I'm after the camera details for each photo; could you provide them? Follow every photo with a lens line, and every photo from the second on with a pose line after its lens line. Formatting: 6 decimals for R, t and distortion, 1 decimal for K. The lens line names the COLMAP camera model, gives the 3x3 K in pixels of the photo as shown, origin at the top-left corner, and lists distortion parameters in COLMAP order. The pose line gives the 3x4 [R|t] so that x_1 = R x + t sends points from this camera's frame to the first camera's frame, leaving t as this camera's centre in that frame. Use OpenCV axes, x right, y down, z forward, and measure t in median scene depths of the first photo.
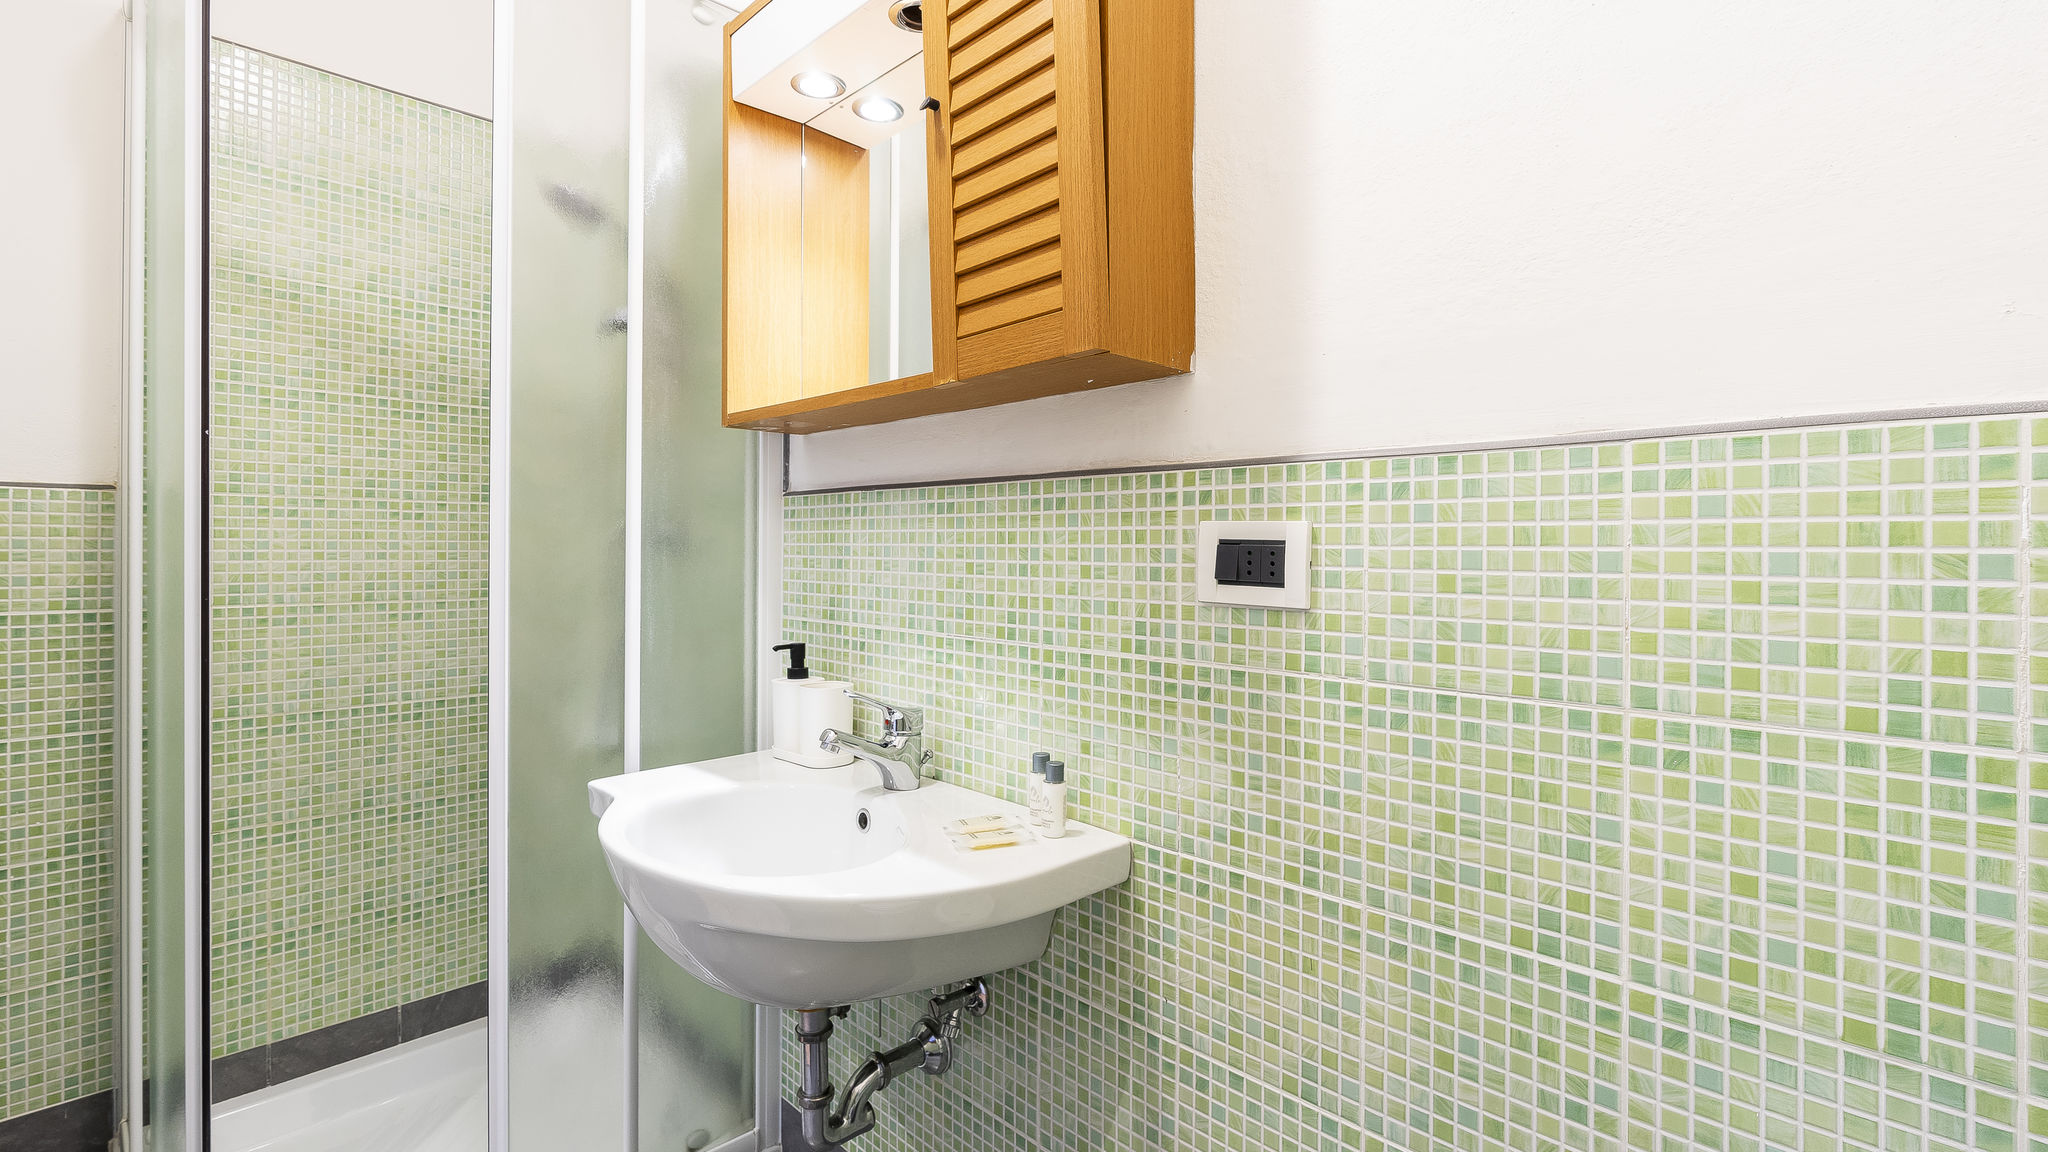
lens RADIAL K [[934.7, 0, 1014.8], [0, 934.7, 538.7], [0, 0, 1]] dist [-0.001019, 0.000637]
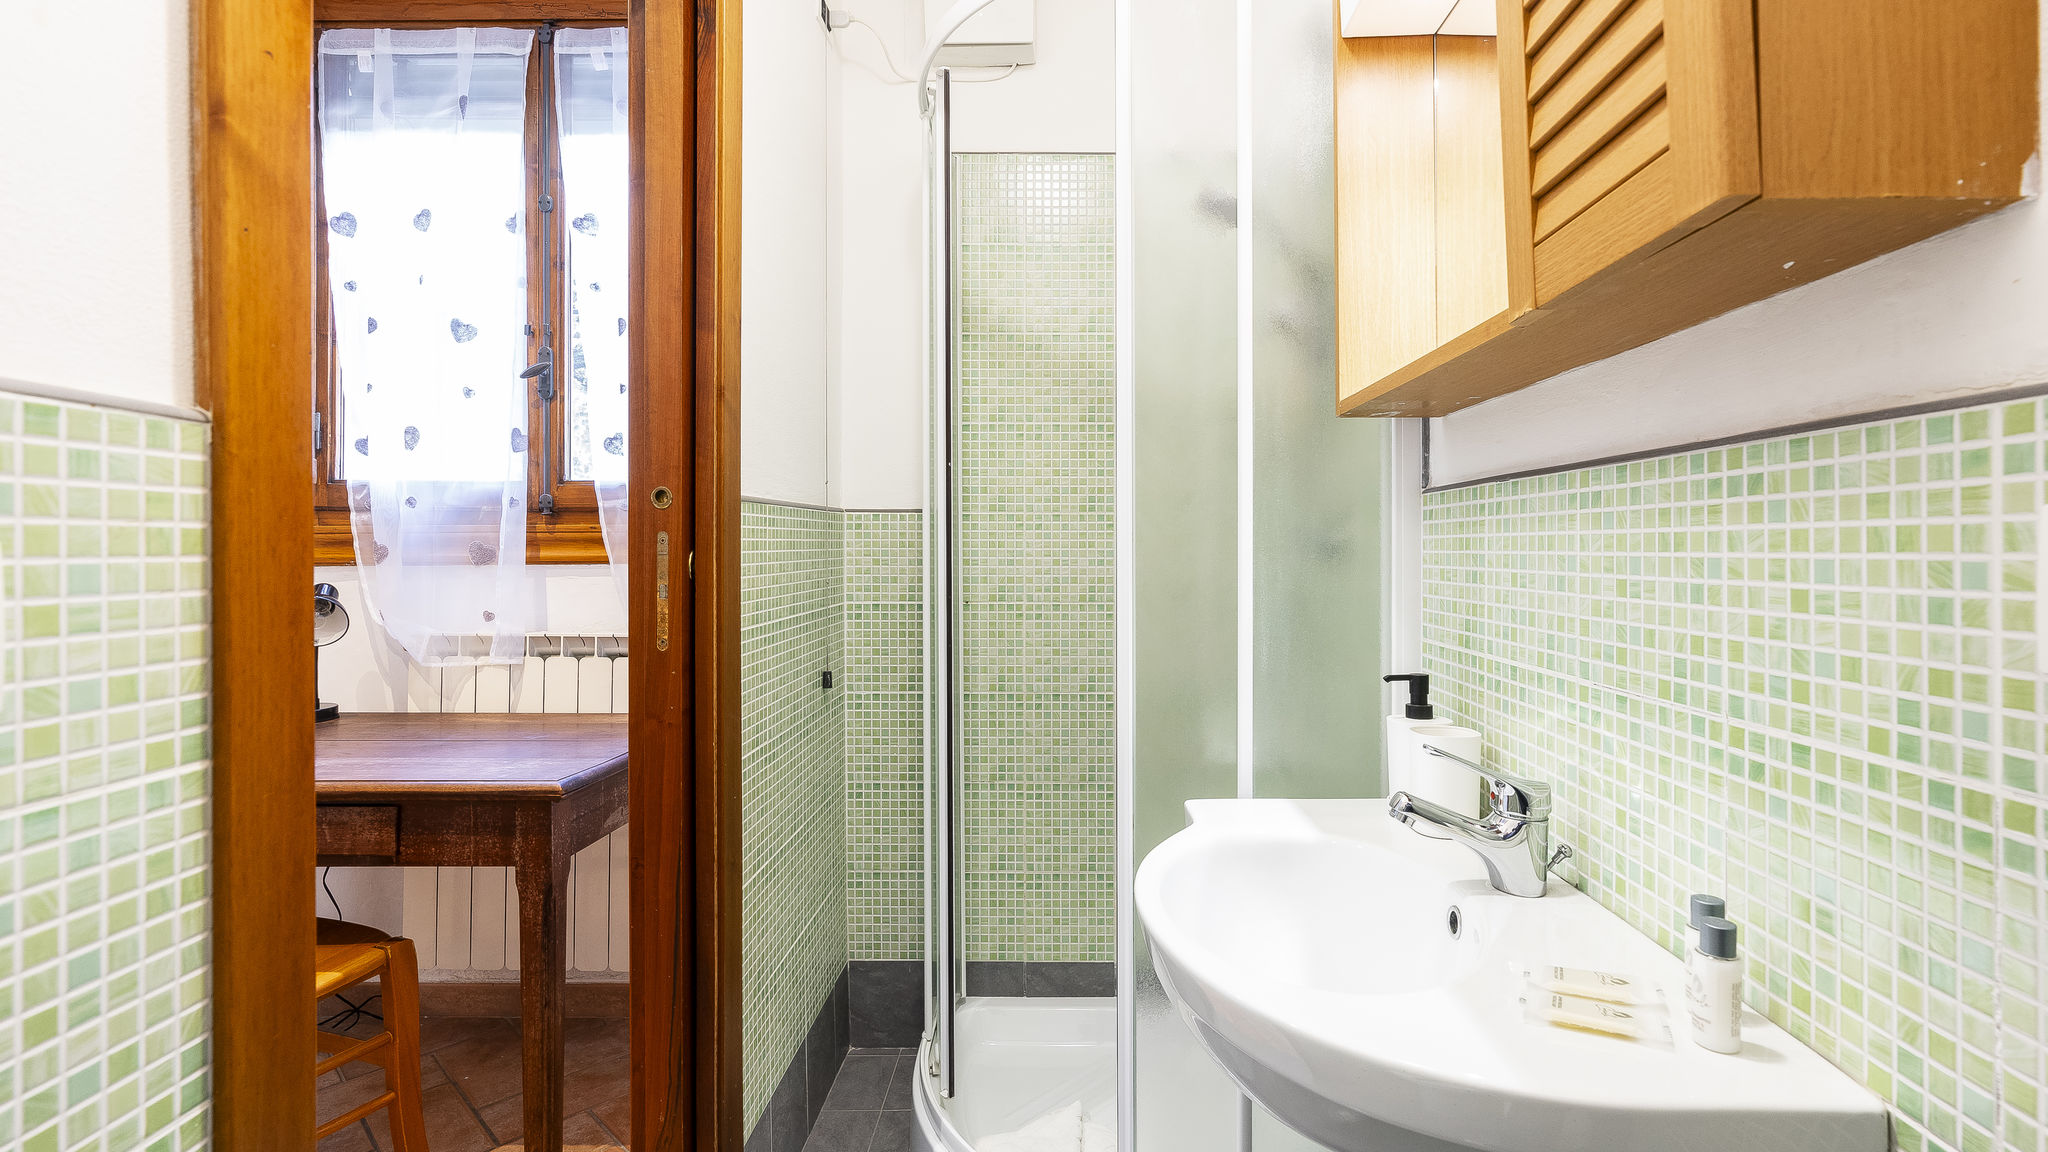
lens RADIAL K [[933.4, 0, 1060.6], [0, 933.4, 544.5], [0, 0, 1]] dist [-0.001767, 0.000665]
pose [[0.706514, -0.008063, -0.707653, 0.162708], [0.008311, 0.999961, -0.003097, -0.001128], [0.707650, -0.003693, 0.706554, 0.279209]]
